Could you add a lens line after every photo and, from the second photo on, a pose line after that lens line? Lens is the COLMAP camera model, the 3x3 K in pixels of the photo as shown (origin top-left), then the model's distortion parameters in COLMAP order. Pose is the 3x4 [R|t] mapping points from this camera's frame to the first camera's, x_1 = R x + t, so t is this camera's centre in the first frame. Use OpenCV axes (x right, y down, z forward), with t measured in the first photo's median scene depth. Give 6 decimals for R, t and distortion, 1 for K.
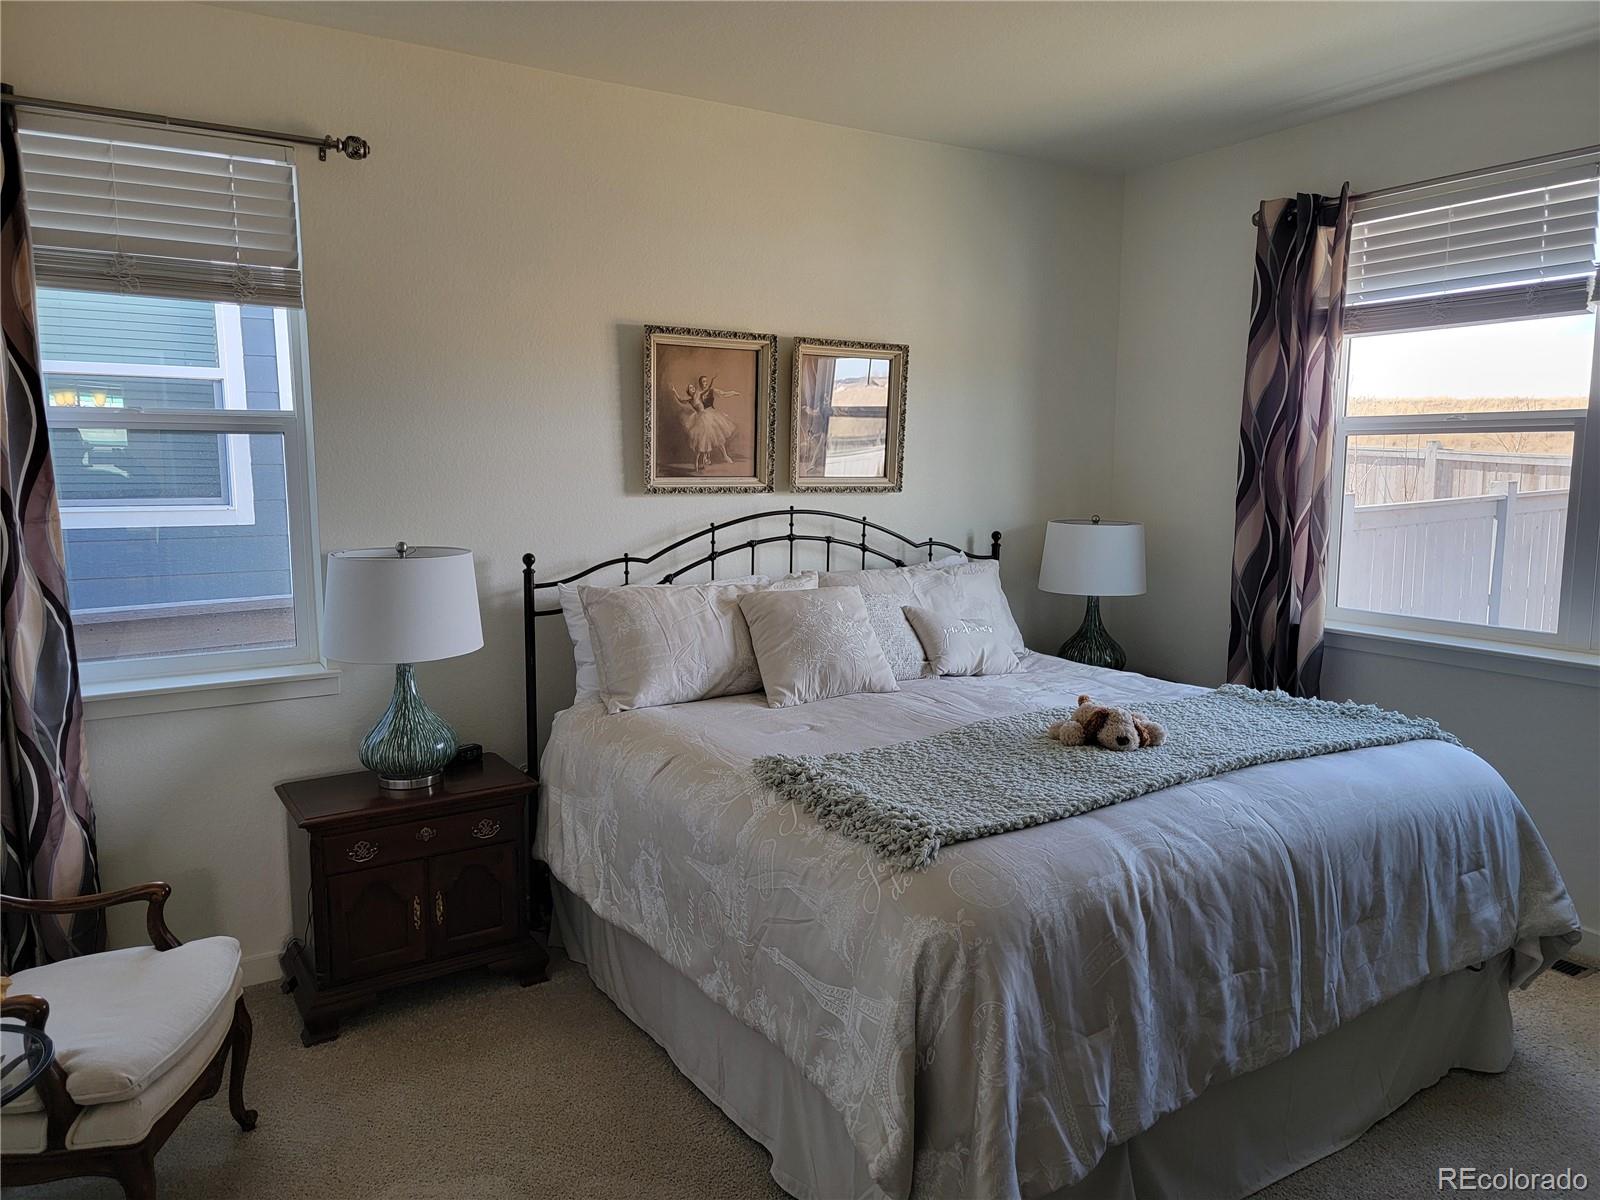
lens RADIAL K [[1121.4, 0, 796.3], [0, 1121.4, 614.7], [0, 0, 1]] dist [0.078286, -0.059373]
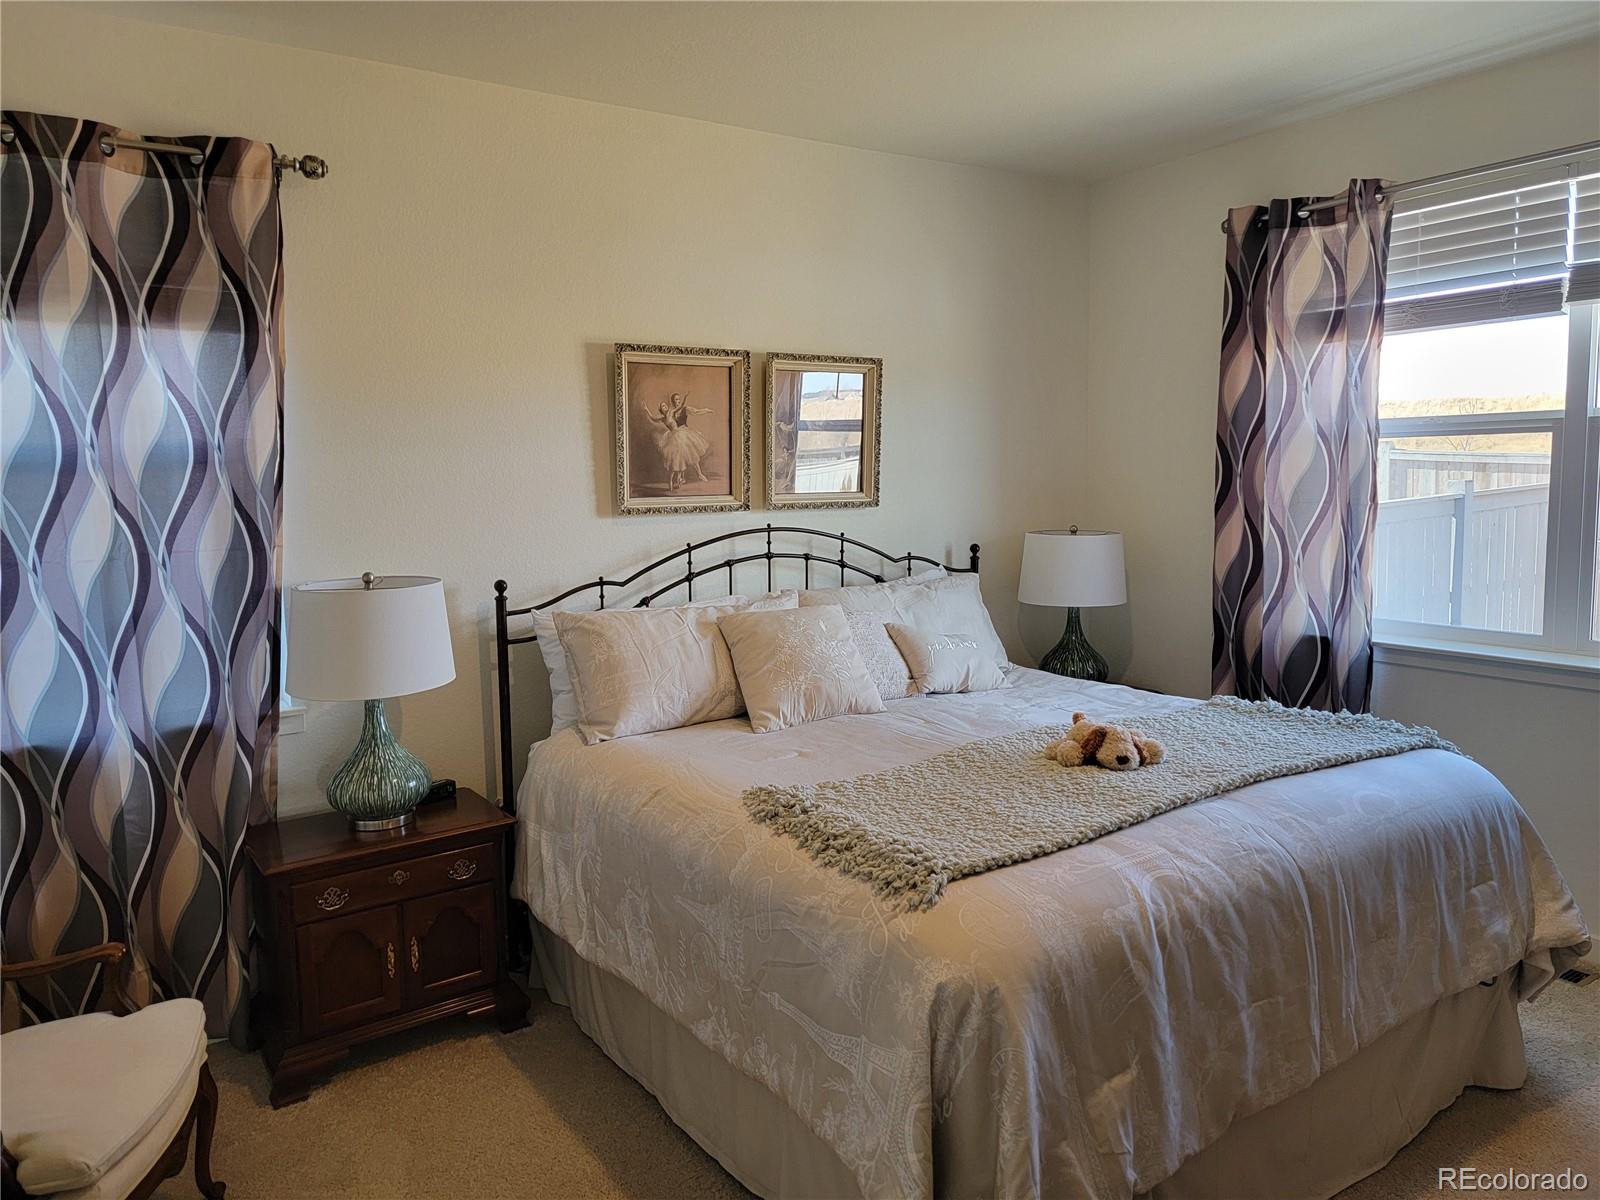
lens RADIAL K [[1121.4, 0, 791.5], [0, 1121.4, 601.5], [0, 0, 1]] dist [0.078286, -0.059373]
pose [[0.999306, -0.024883, 0.027721, -0.016191], [0.025484, 0.999444, -0.021514, -0.009279], [-0.027171, 0.022205, 0.999384, 0.028237]]
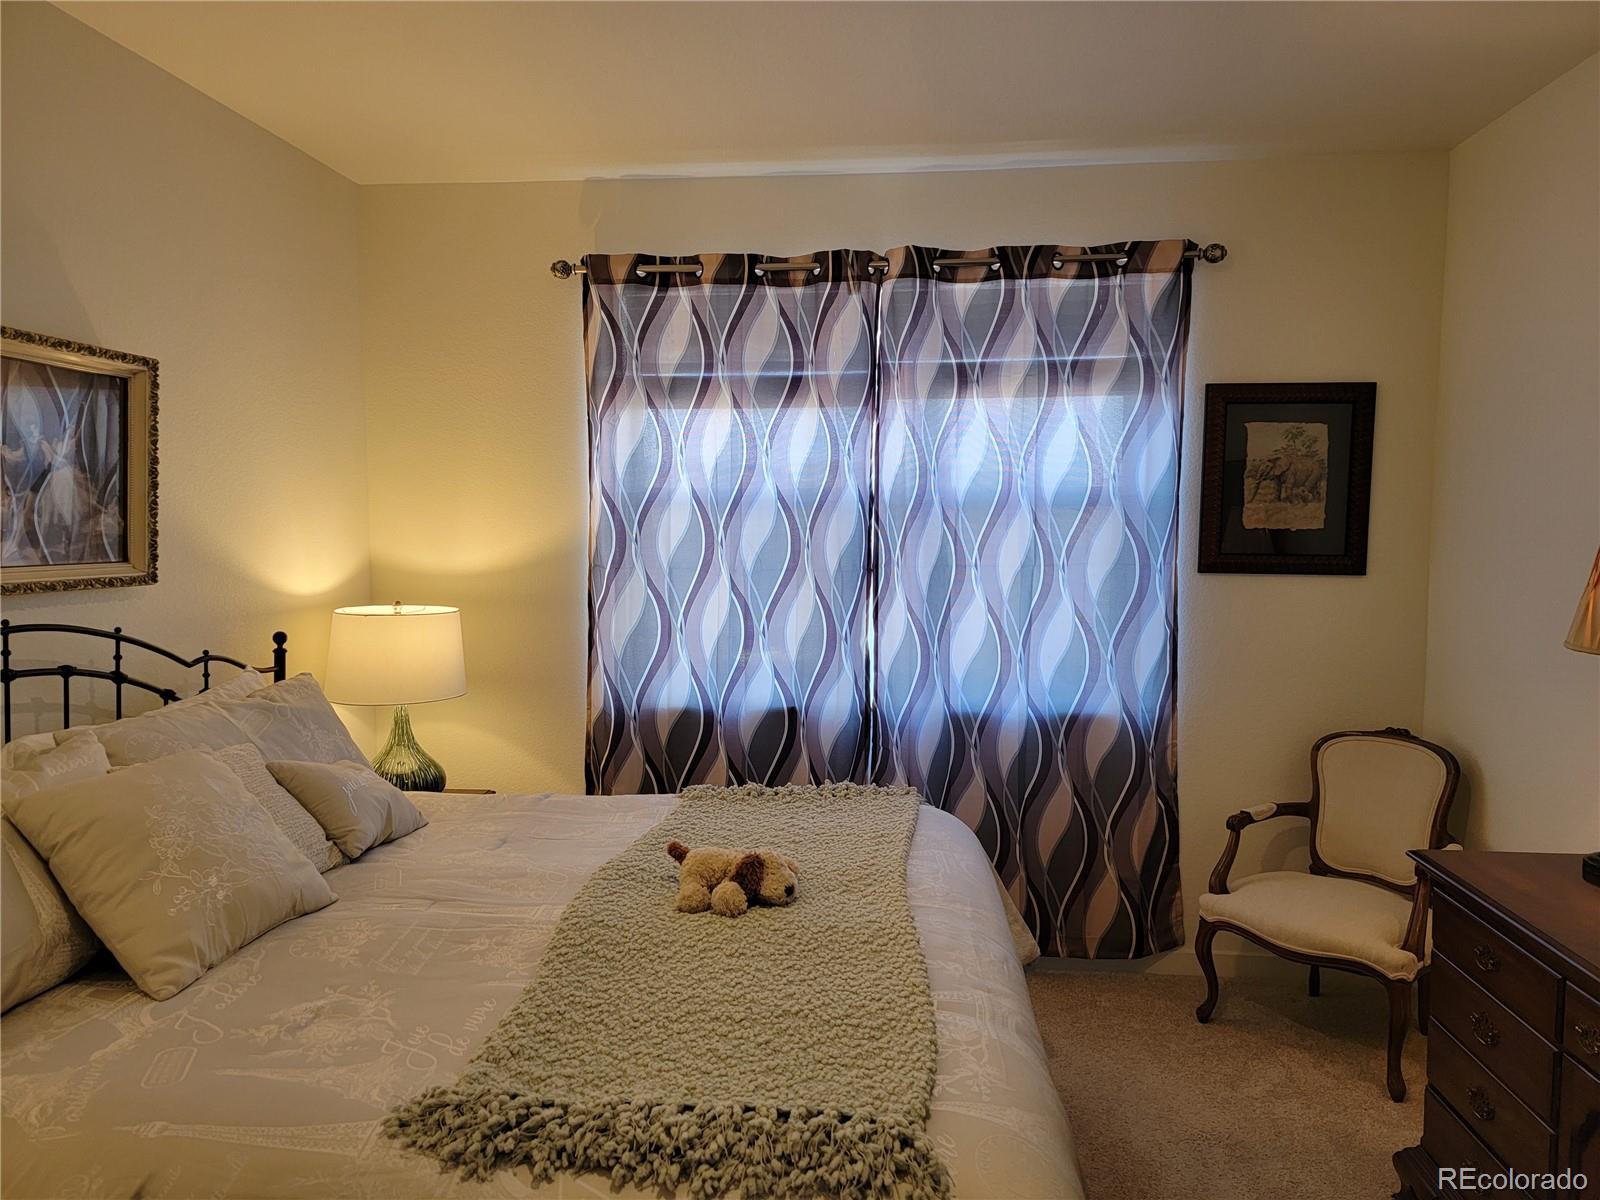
lens RADIAL K [[1121.4, 0, 802.3], [0, 1121.4, 589.7], [0, 0, 1]] dist [0.078286, -0.059373]
pose [[0.601818, -0.053838, 0.796817, -0.274666], [0.114877, 0.993185, -0.019658, -0.068534], [-0.790328, 0.103367, 0.603901, 0.425057]]
